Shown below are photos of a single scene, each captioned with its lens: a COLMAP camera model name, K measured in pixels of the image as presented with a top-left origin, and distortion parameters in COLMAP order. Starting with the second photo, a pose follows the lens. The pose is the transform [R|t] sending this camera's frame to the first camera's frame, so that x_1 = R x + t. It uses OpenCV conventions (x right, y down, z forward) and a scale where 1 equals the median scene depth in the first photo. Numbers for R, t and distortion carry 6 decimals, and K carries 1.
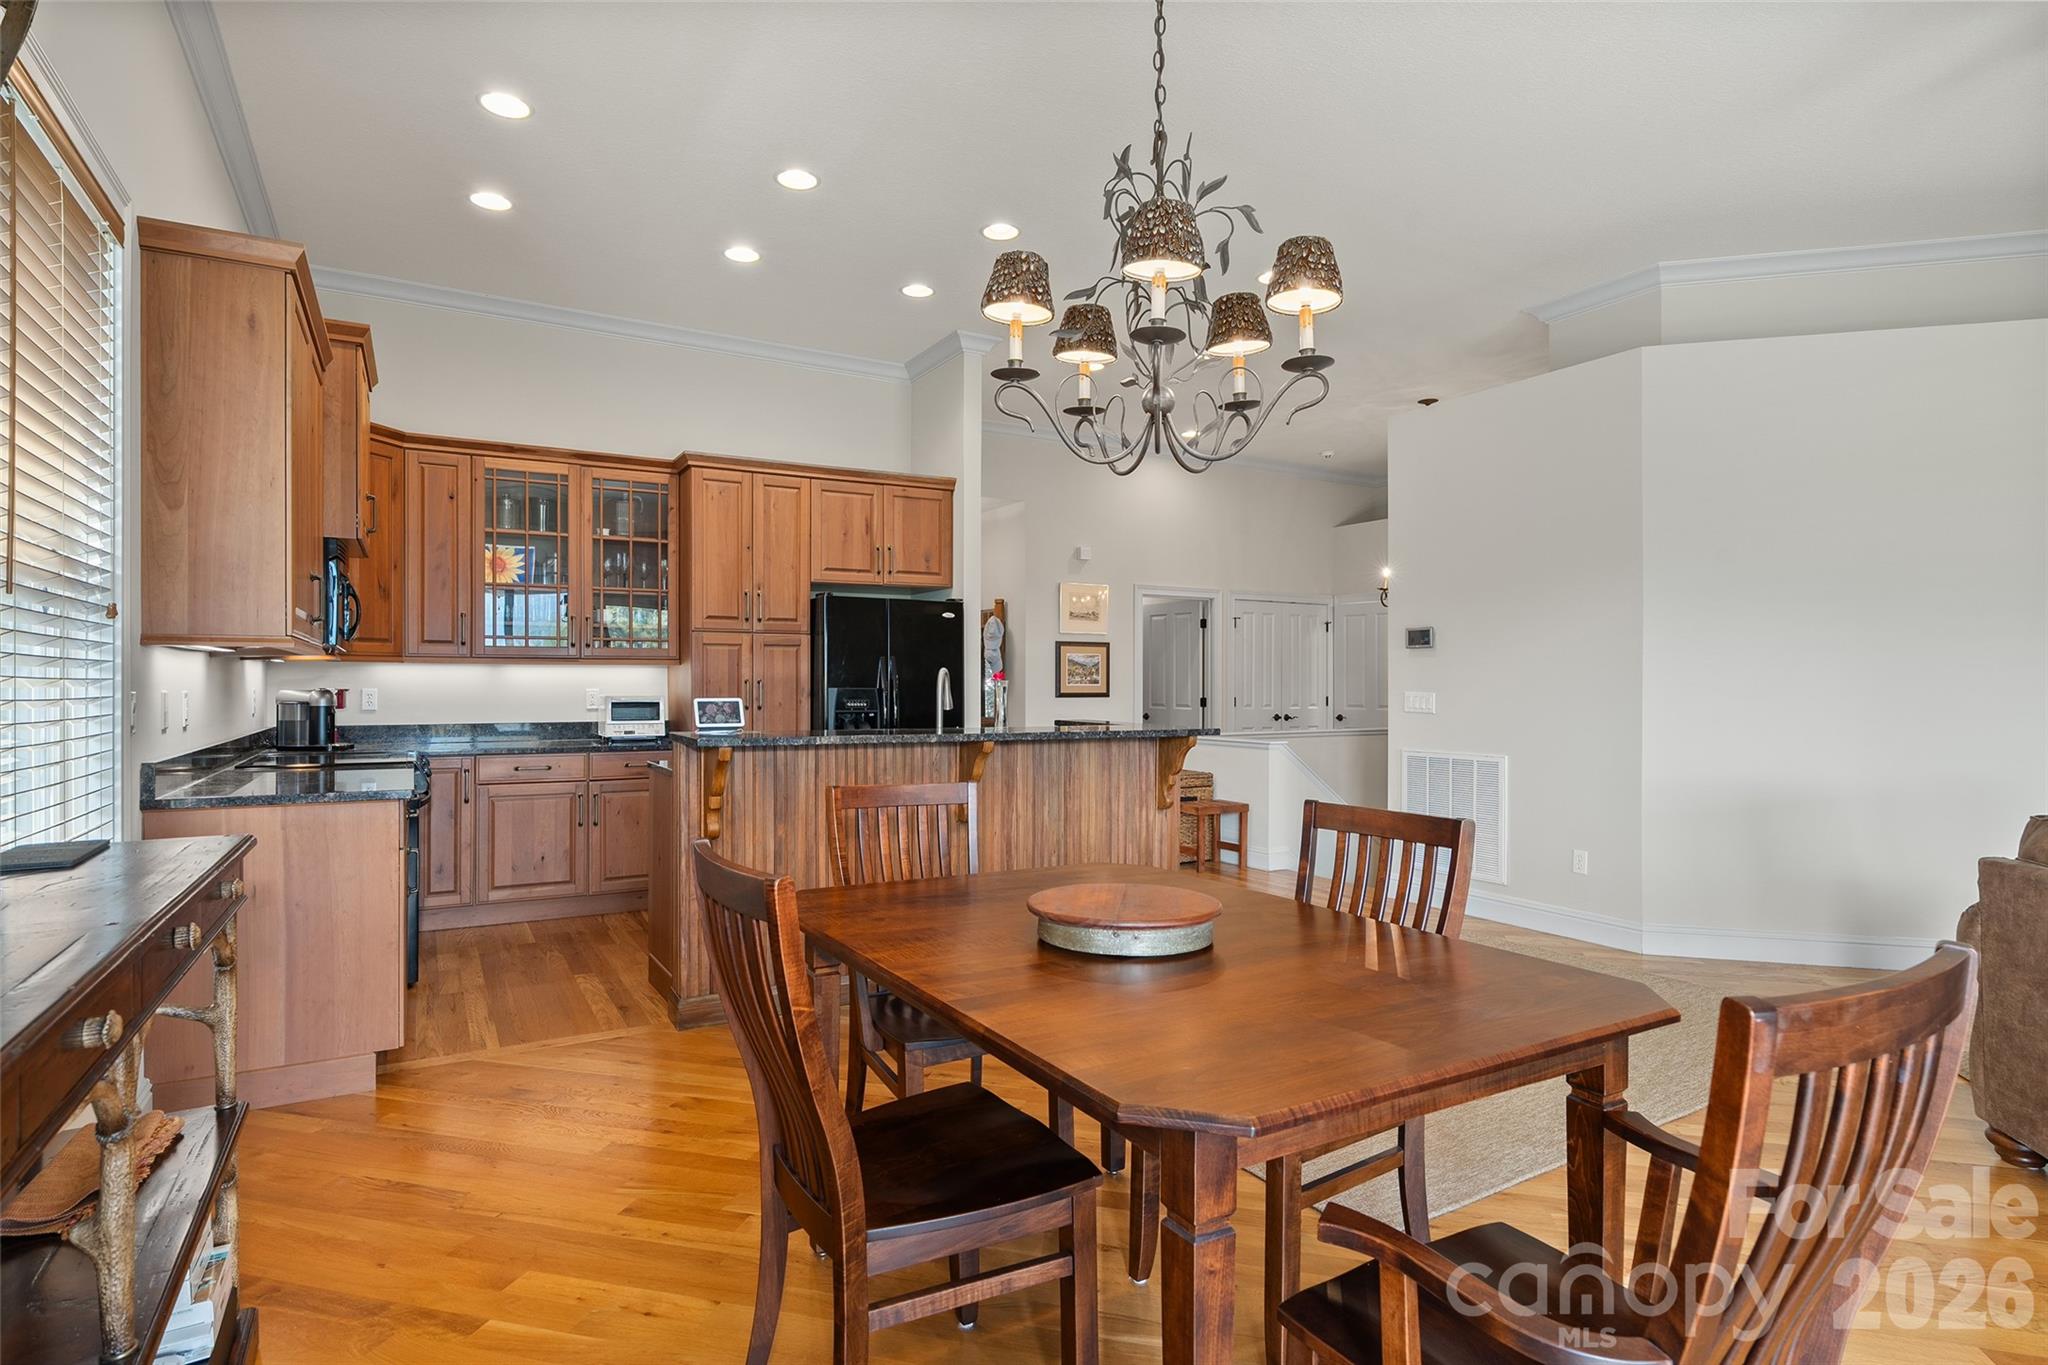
lens RADIAL K [[1000.6, 0, 1012.5], [0, 1000.6, 683.3], [0, 0, 1]] dist [-0.021180, -0.000298]
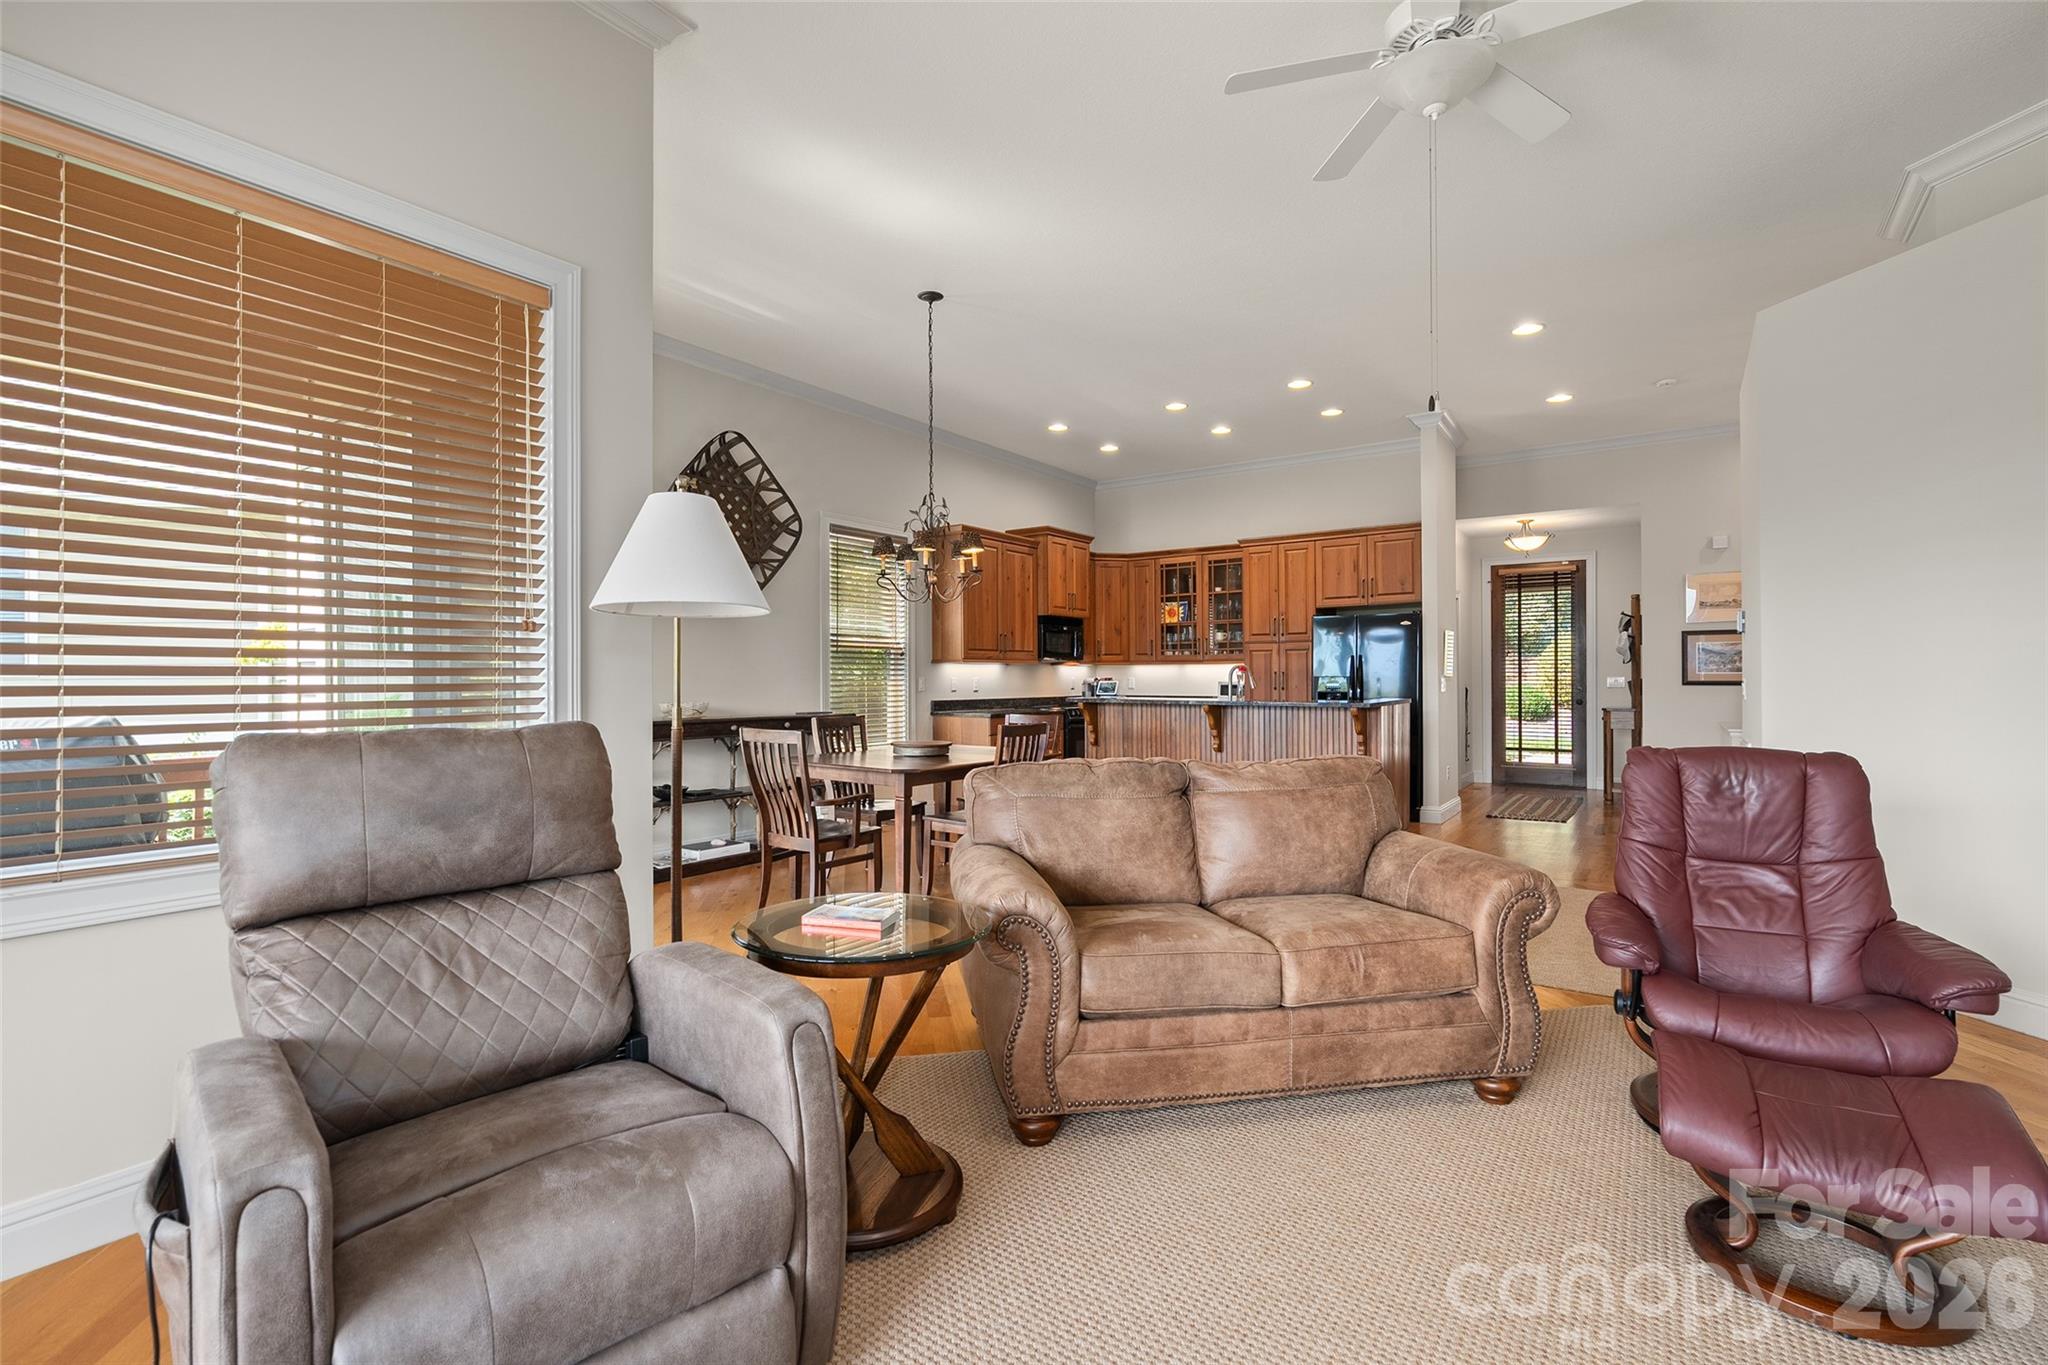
lens RADIAL K [[924.9, 0, 1016.4], [0, 924.9, 677.4], [0, 0, 1]] dist [-0.003714, 0.000284]
pose [[0.429604, -0.001619, -0.903016, 0.941796], [0.005988, 0.999982, 0.001056, 0.001637], [0.902998, -0.005861, 0.429606, -0.036950]]
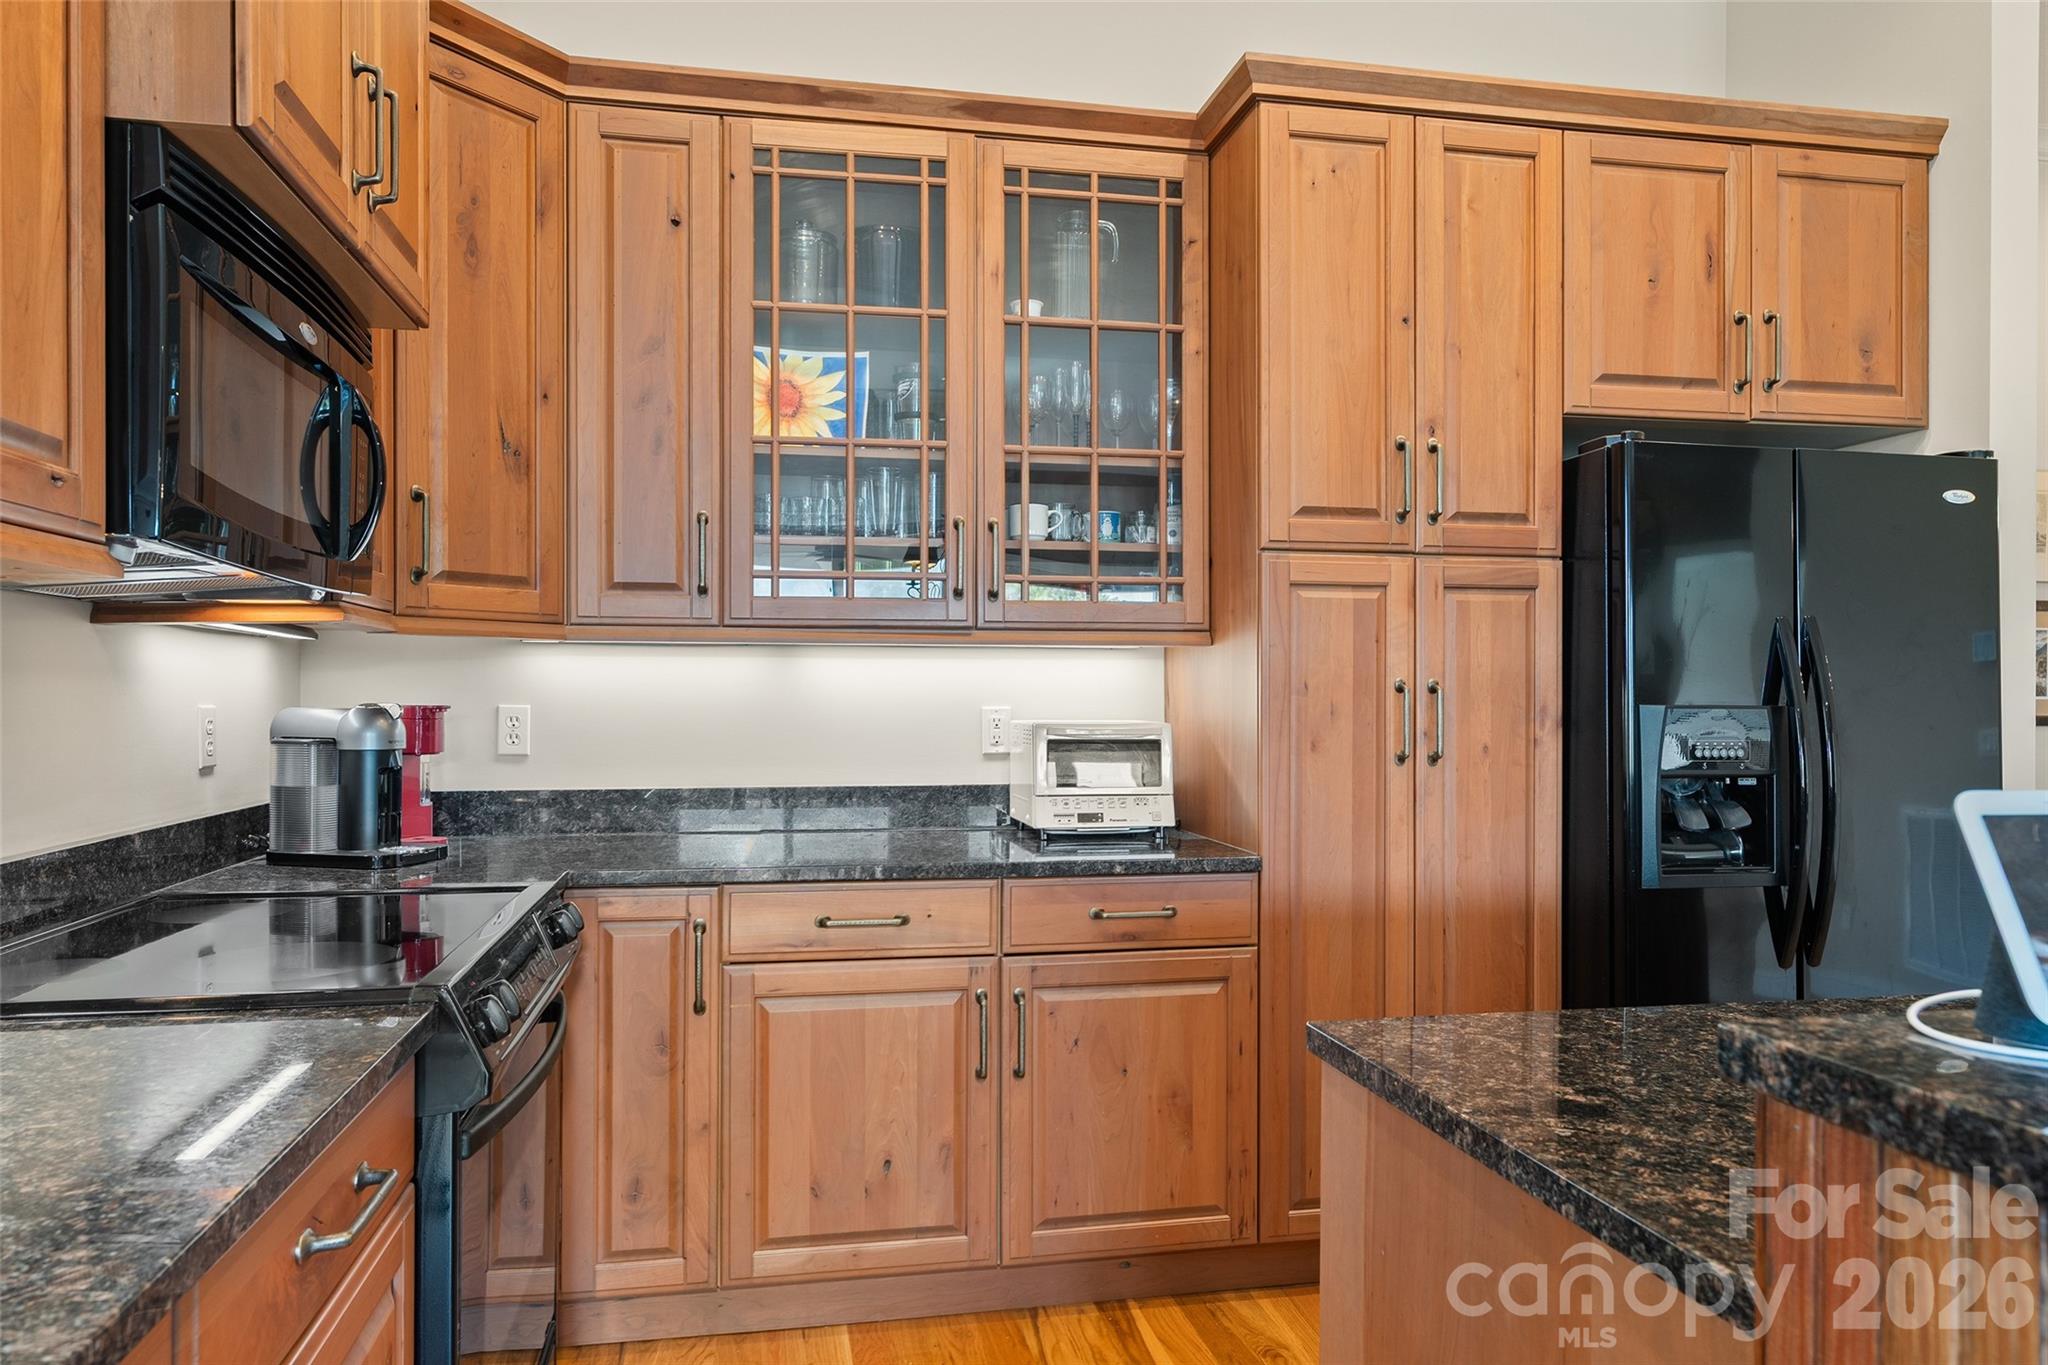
lens RADIAL K [[1355.8, 0, 1037.9], [0, 1355.8, 686.8], [0, 0, 1]] dist [-0.007443, -0.002174]
pose [[0.949662, 0.001496, -0.313273, -0.241759], [-0.001548, 0.999999, 0.000082, -0.001835], [0.313272, 0.000407, 0.949663, 0.498719]]
